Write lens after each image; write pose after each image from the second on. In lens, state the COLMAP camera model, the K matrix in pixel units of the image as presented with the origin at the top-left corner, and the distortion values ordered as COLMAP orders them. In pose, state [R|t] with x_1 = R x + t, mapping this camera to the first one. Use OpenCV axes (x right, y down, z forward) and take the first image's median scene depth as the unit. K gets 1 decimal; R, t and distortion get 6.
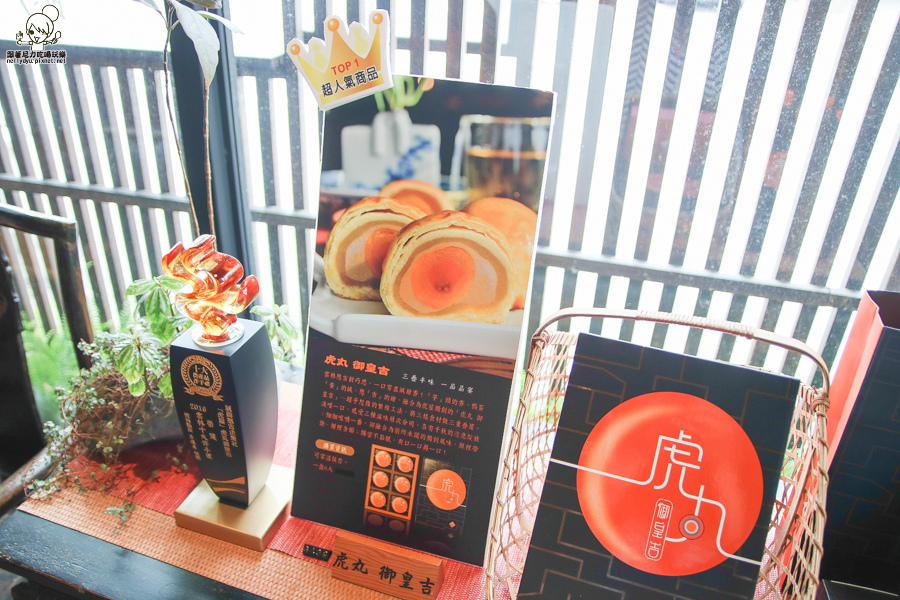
lens RADIAL K [[701.7, 0, 411.8], [0, 701.7, 311.8], [0, 0, 1]] dist [-0.123423, 0.054480]
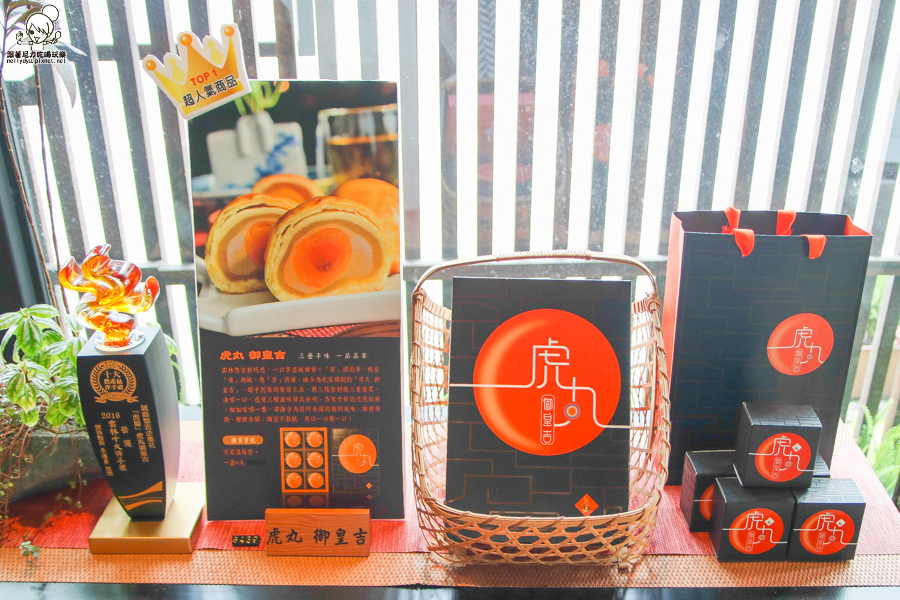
lens RADIAL K [[816.6, 0, 450.2], [0, 816.6, 298.8], [0, 0, 1]] dist [-0.040701, -0.006228]
pose [[0.949971, -0.160540, 0.267921, -0.120781], [0.176569, 0.983604, -0.036682, 0.097781], [-0.257639, 0.082154, 0.962742, -0.284375]]
